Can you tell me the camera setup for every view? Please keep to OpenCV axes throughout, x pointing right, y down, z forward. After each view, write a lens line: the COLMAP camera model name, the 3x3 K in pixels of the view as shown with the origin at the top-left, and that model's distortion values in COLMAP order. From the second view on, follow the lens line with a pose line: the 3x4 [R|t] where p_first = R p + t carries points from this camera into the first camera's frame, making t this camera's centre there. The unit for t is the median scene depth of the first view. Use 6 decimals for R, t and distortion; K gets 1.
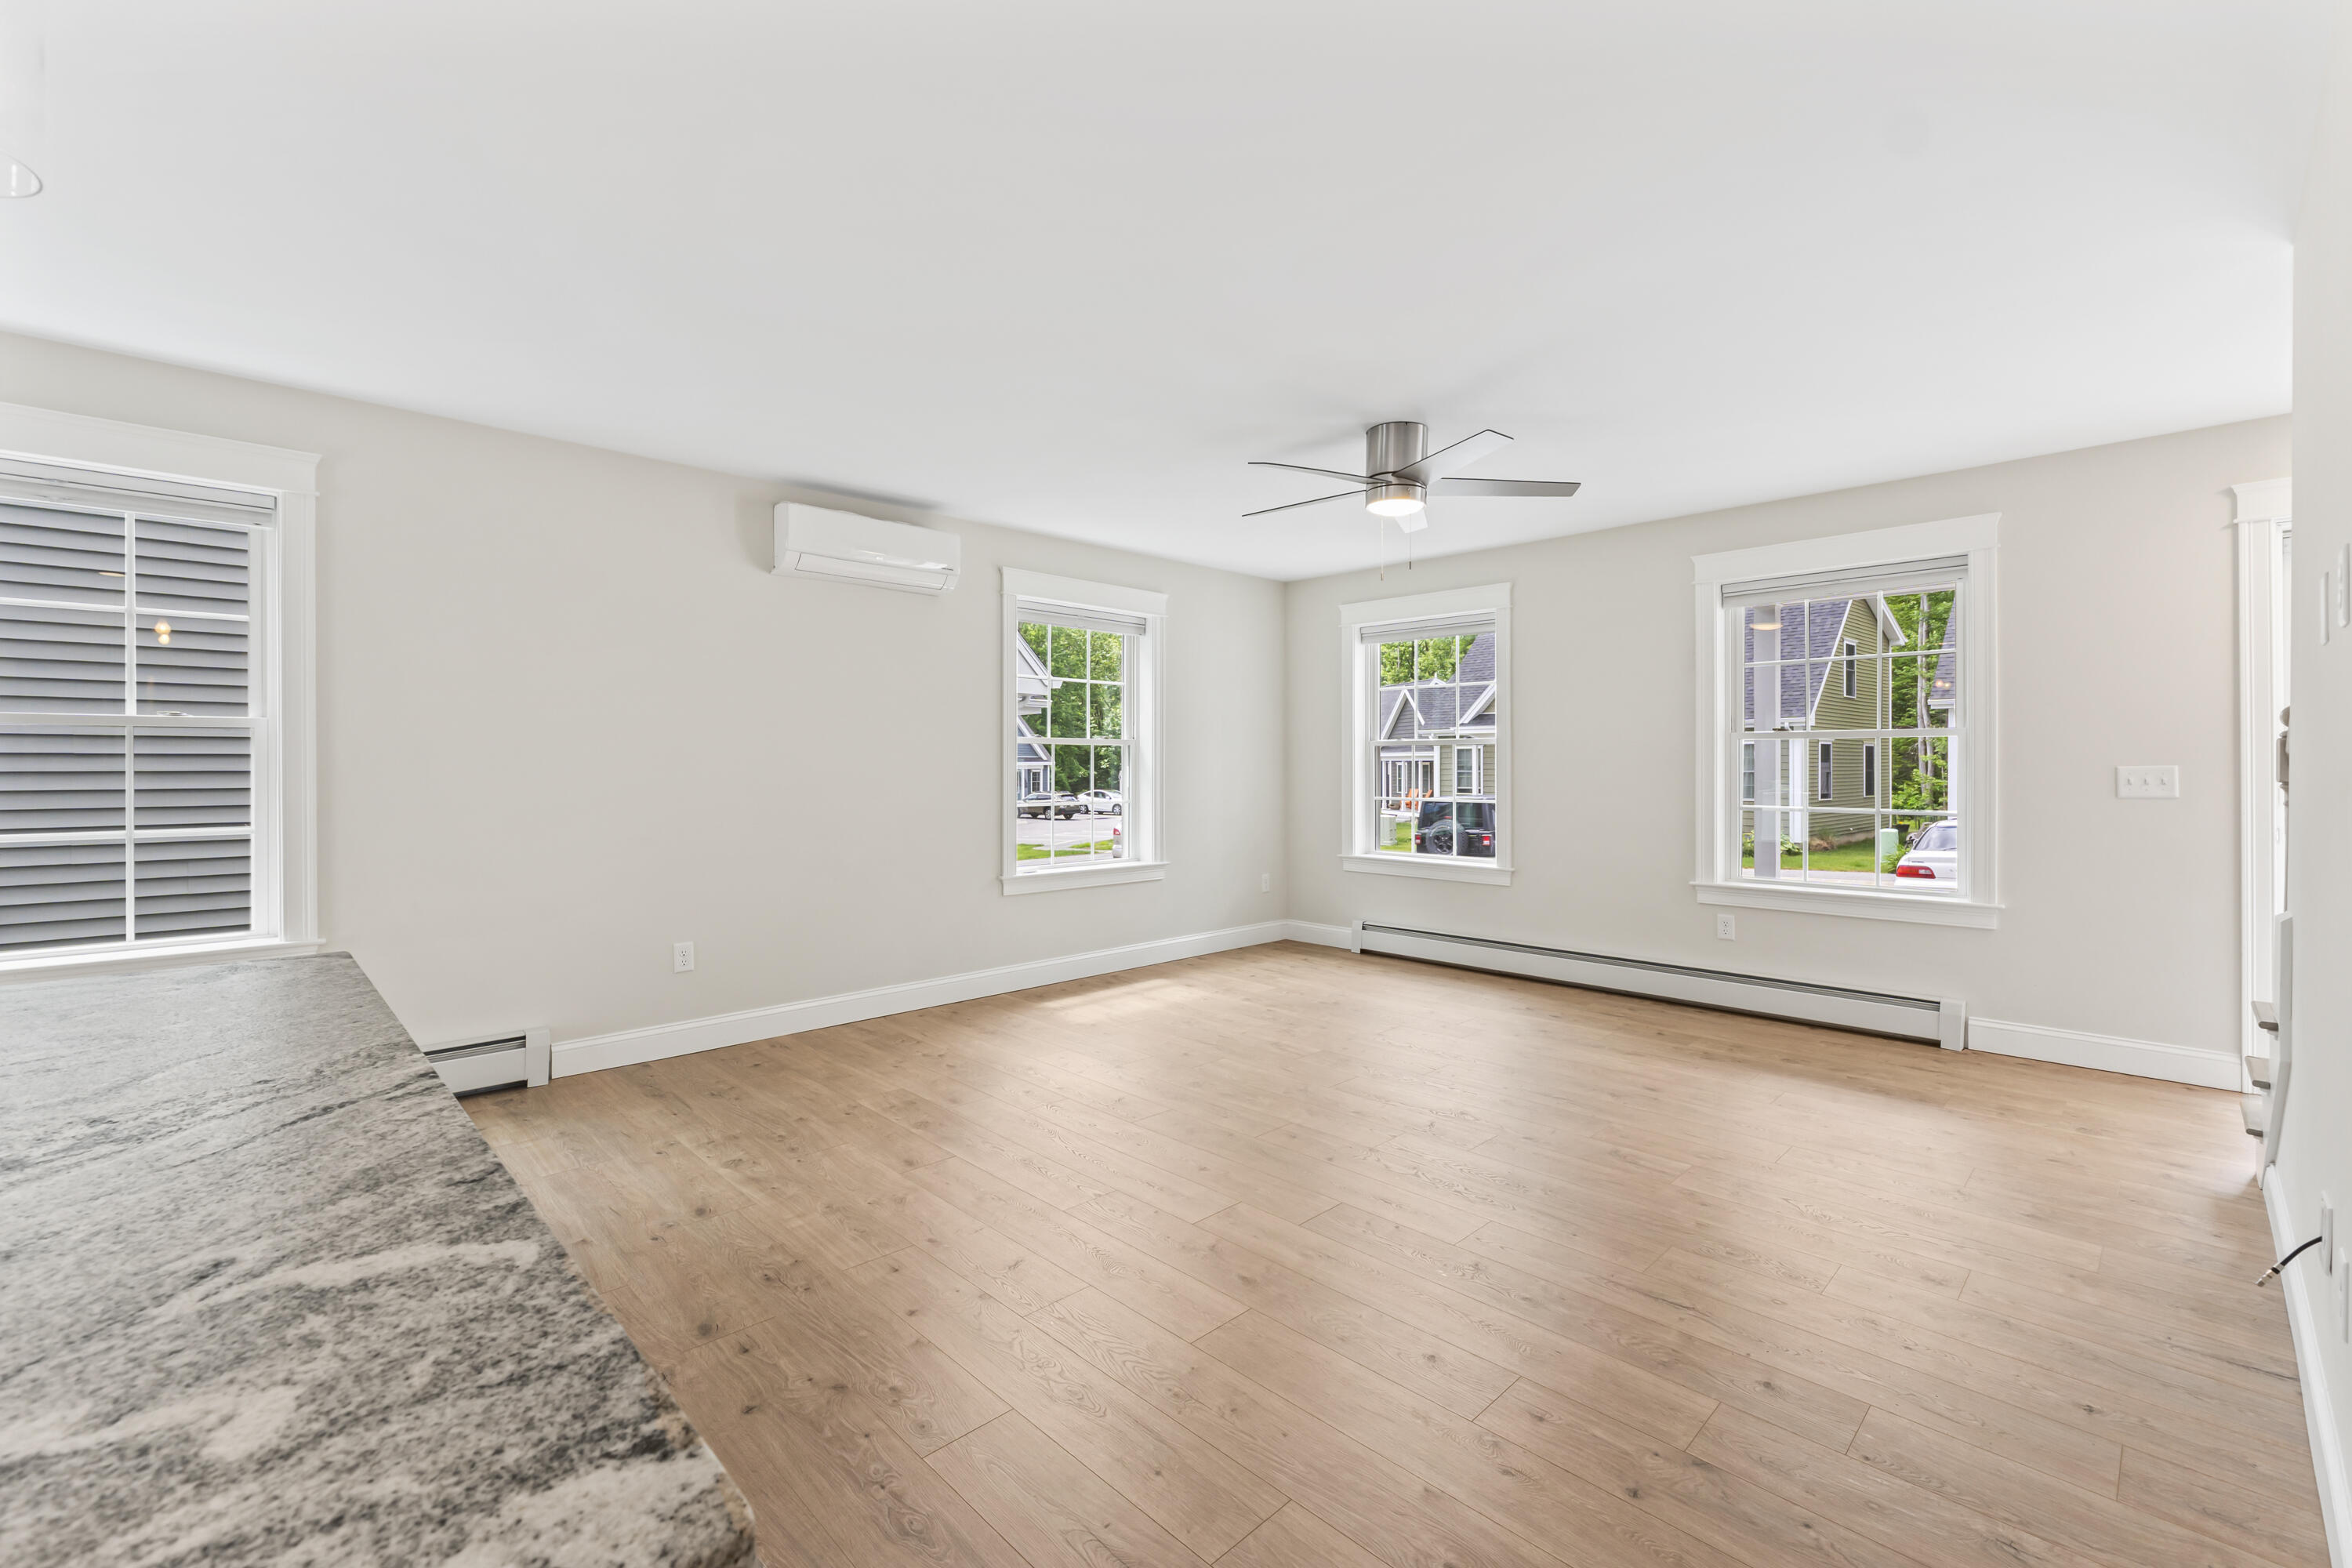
lens RADIAL K [[988.7, 0, 1179.8], [0, 988.7, 784.9], [0, 0, 1]] dist [-0.006693, 0.000258]
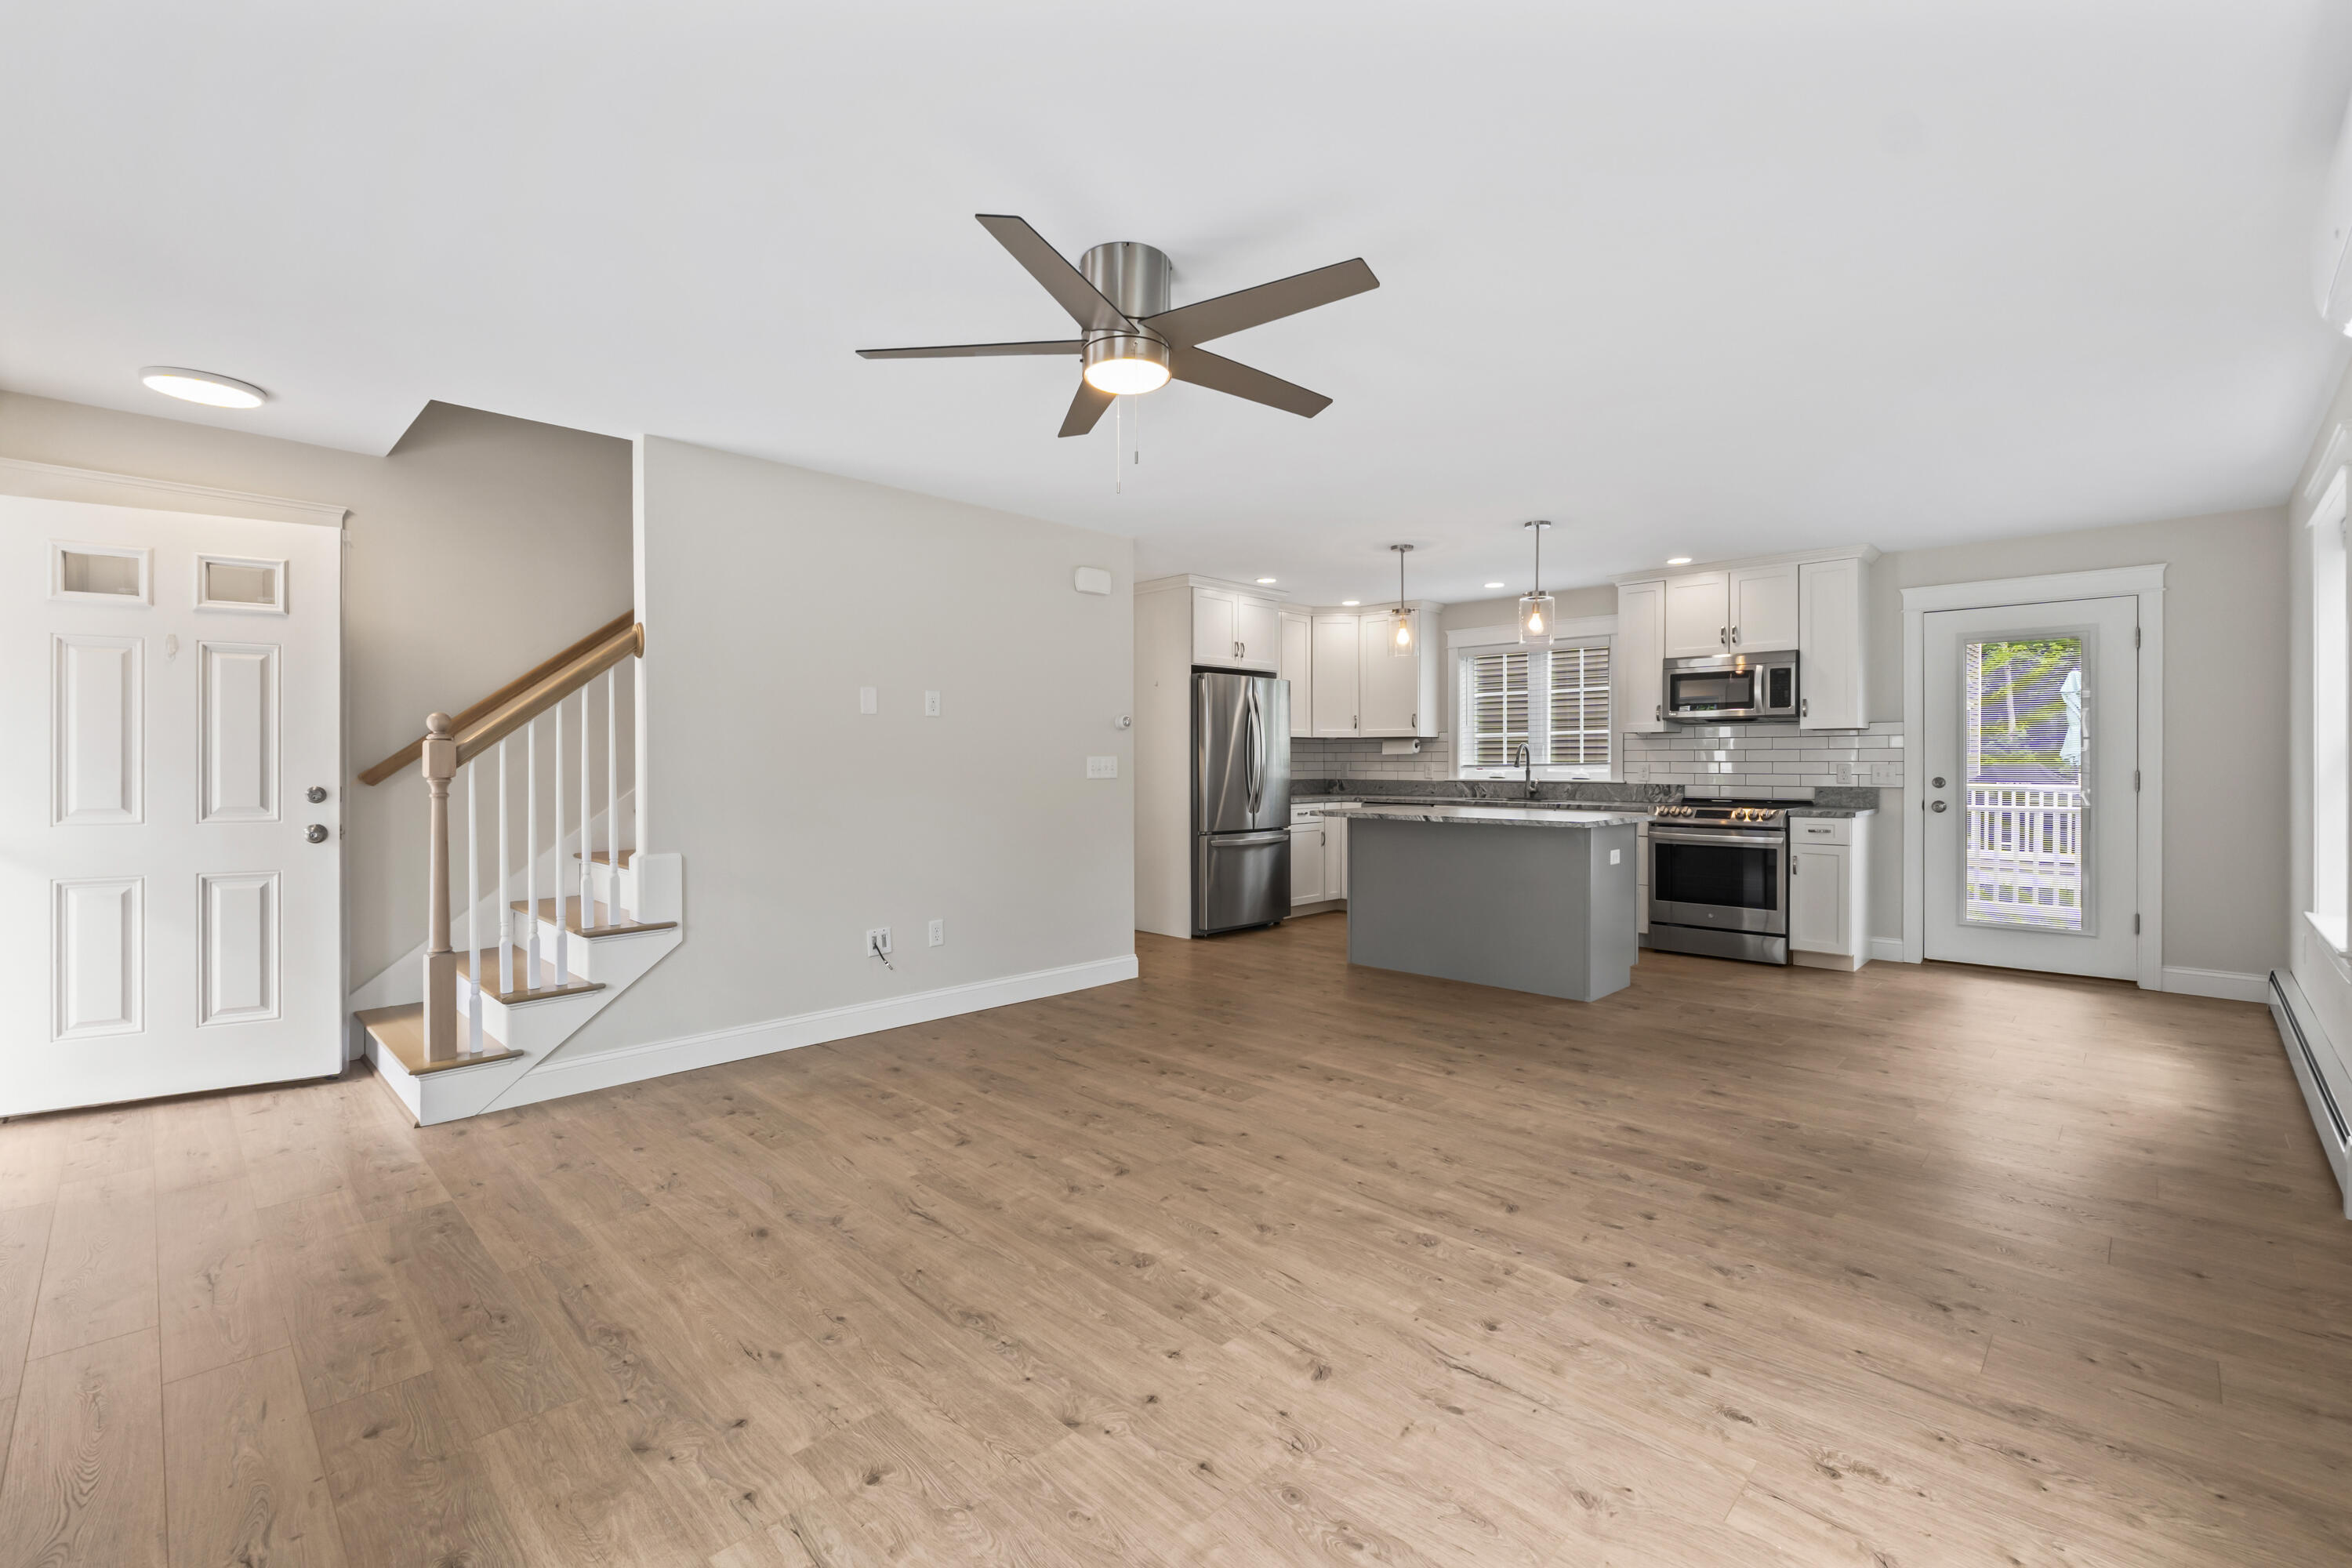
lens RADIAL K [[1016.9, 0, 1181.6], [0, 1016.9, 763.7], [0, 0, 1]] dist [-0.000403, -0.000603]
pose [[-0.999635, 0.002103, -0.026933, 0.242516], [0.001509, 0.999755, 0.022063, -0.041377], [0.026973, 0.022014, -0.999394, 2.045673]]
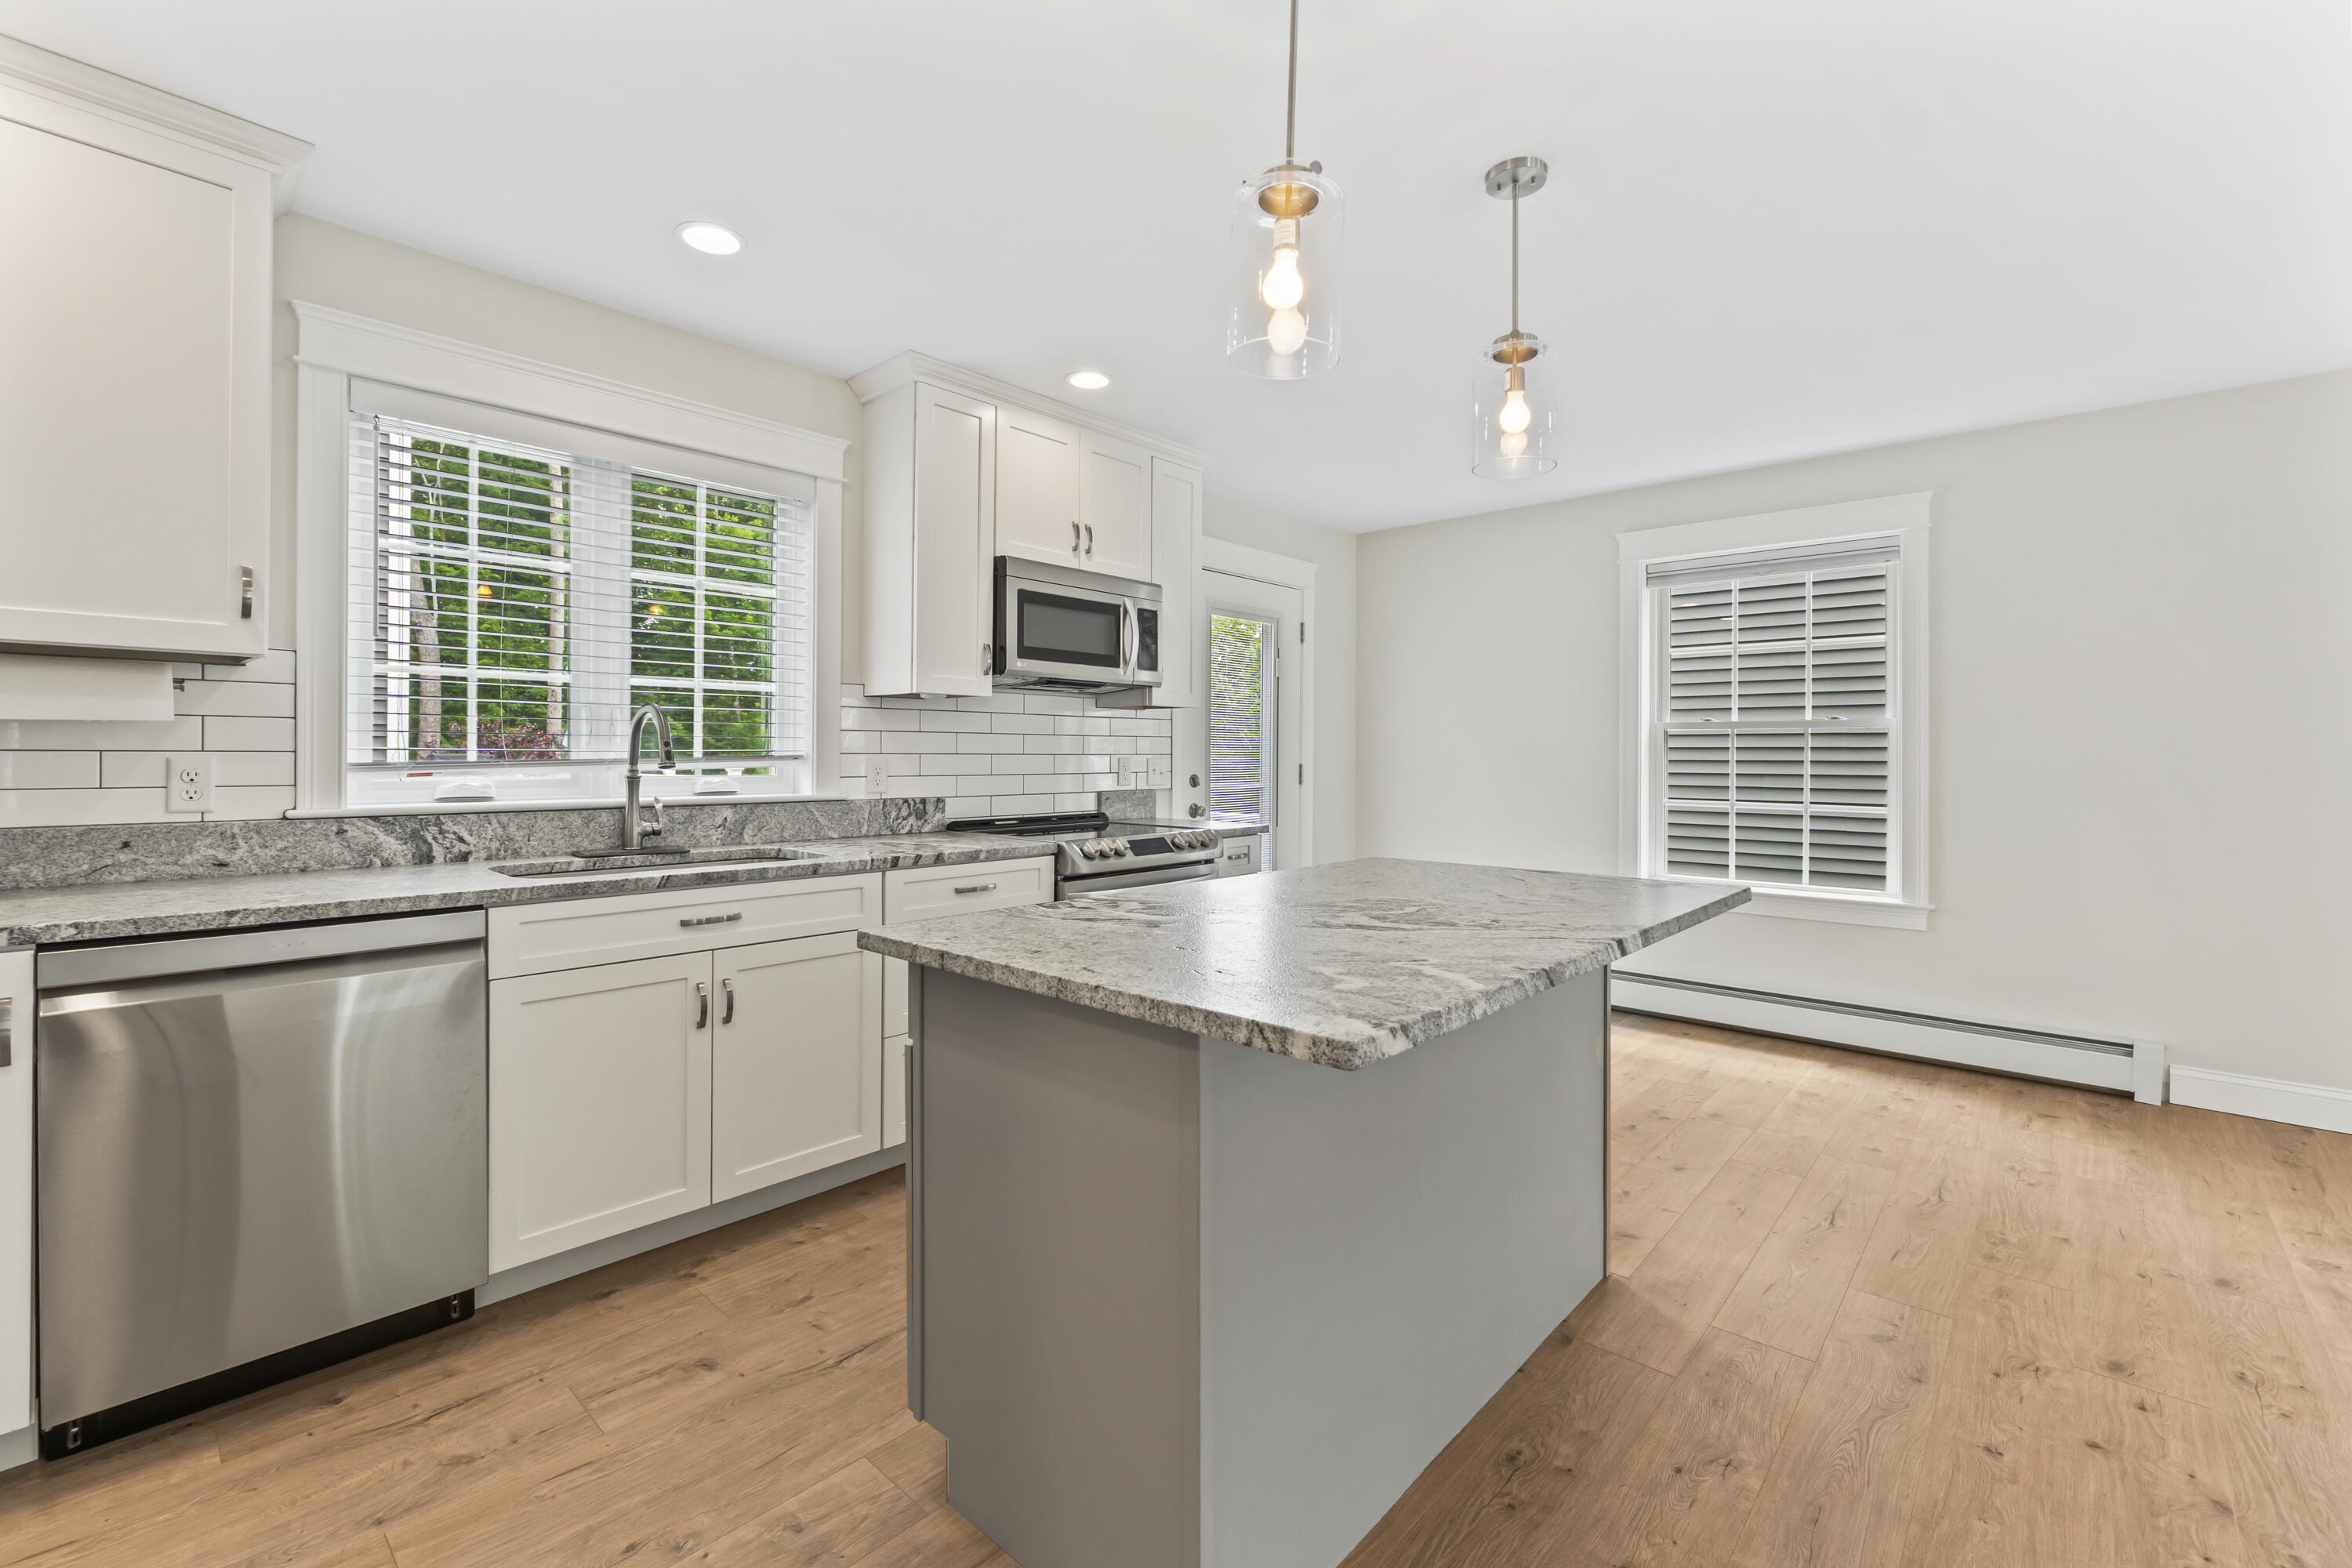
lens RADIAL K [[1003.0, 0, 1179.3], [0, 1003.0, 754.6], [0, 0, 1]] dist [-0.003490, 0.000028]
pose [[0.062543, 0.001781, -0.998041, 0.271103], [-0.022723, 0.999742, 0.000360, -0.000522], [0.997784, 0.022656, 0.062567, 0.036509]]
